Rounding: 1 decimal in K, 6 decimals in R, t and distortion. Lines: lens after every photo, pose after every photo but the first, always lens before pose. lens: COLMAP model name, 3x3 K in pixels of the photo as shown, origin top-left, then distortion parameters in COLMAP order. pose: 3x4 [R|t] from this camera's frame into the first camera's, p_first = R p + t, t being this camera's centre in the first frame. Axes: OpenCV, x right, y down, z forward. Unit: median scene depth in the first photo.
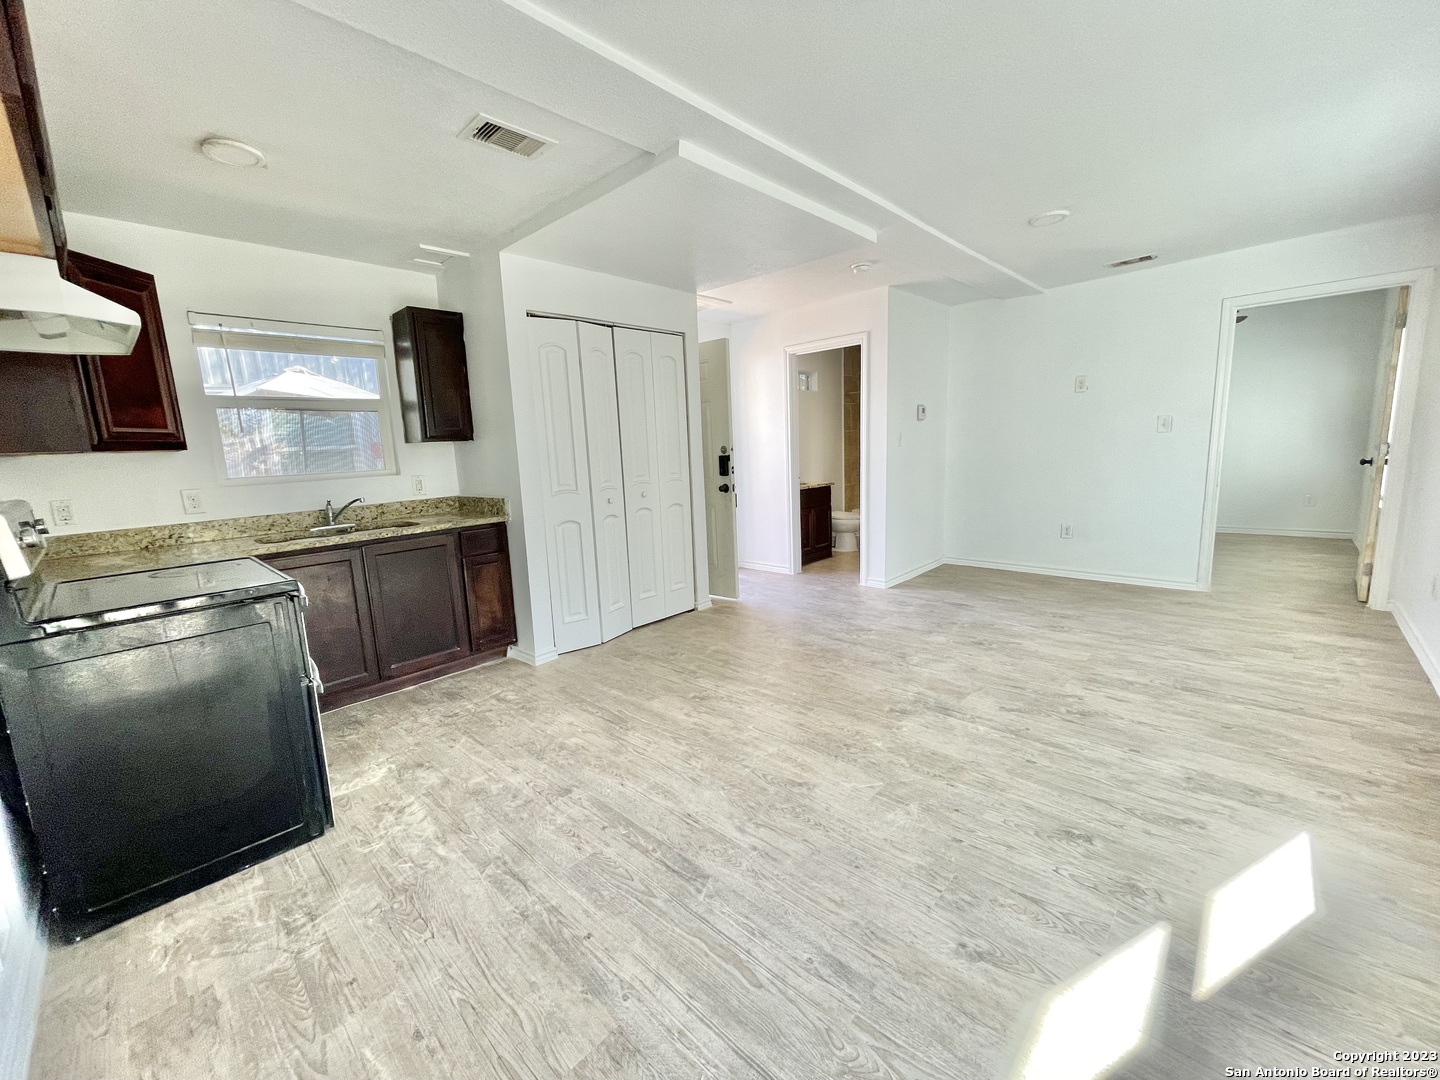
lens RADIAL K [[584.4, 0, 720.0], [0, 584.4, 540.0], [0, 0, 1]] dist [-0.000437, 0.000205]
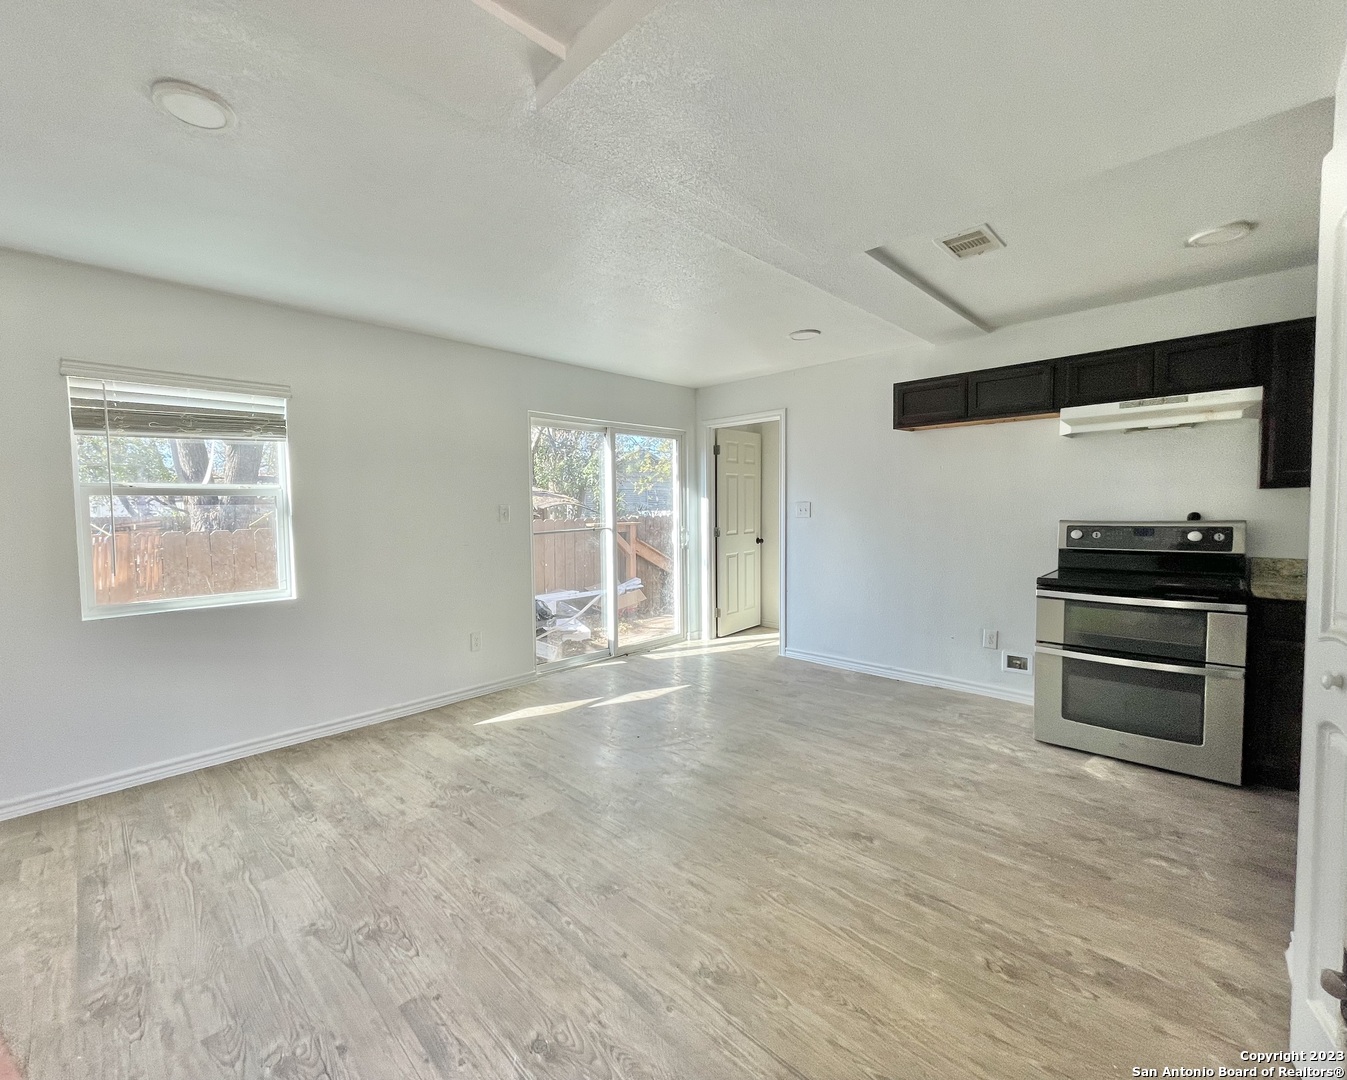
lens RADIAL K [[592.3, 0, 673.5], [0, 592.3, 540.0], [0, 0, 1]] dist [0.000905, 0.000274]
pose [[-0.997786, 0.062602, -0.022467, 0.231310], [0.056152, 0.973904, 0.219903, -0.330709], [0.035647, 0.218154, -0.975263, 1.880011]]
